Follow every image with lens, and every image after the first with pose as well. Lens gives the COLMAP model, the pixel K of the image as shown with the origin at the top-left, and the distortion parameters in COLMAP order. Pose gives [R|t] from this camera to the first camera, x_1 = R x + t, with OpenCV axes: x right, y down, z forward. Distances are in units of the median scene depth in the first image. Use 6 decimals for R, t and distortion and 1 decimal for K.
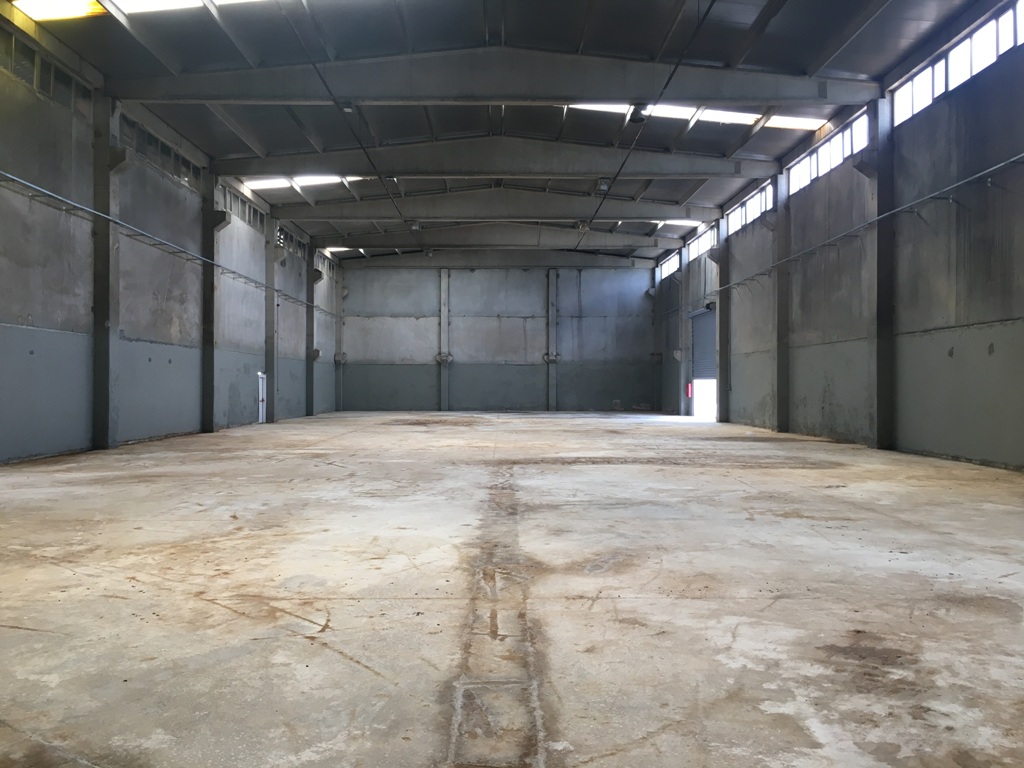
lens RADIAL K [[869.0, 0, 509.8], [0, 869.0, 379.3], [0, 0, 1]] dist [0.071179, -0.087837]
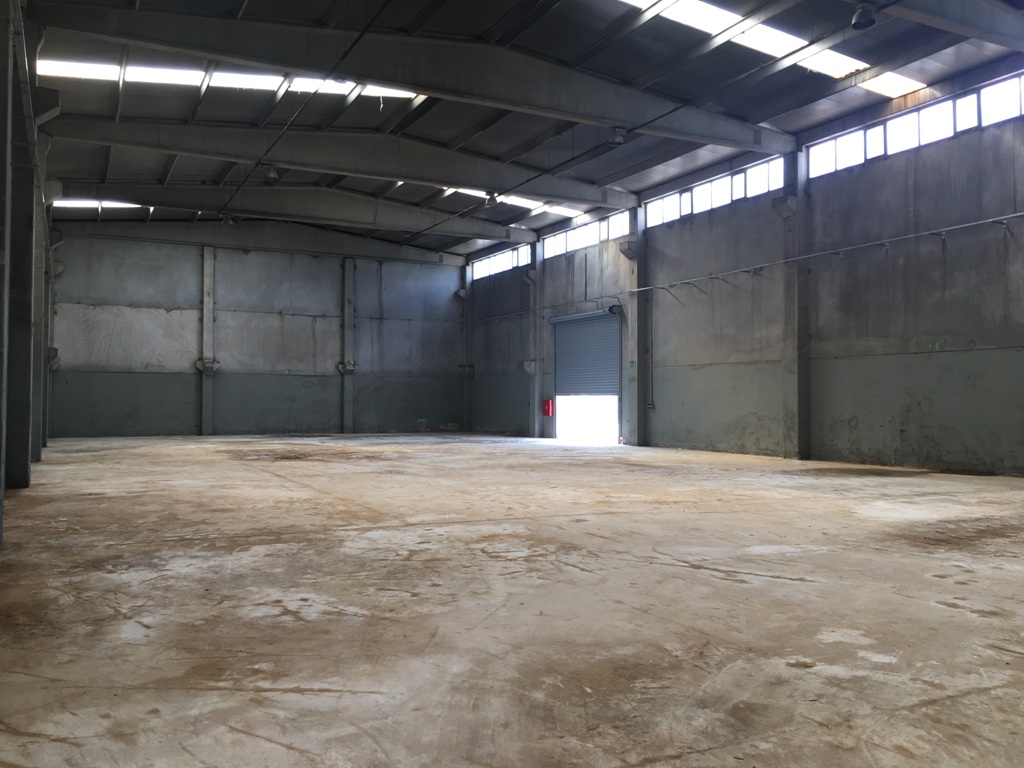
lens RADIAL K [[869.0, 0, 509.4], [0, 869.0, 390.4], [0, 0, 1]] dist [0.071179, -0.087837]
pose [[0.900315, 0.007948, 0.435167, -0.169336], [-0.005827, 0.999964, -0.006208, 0.000748], [-0.435200, 0.003054, 0.900329, 0.202539]]
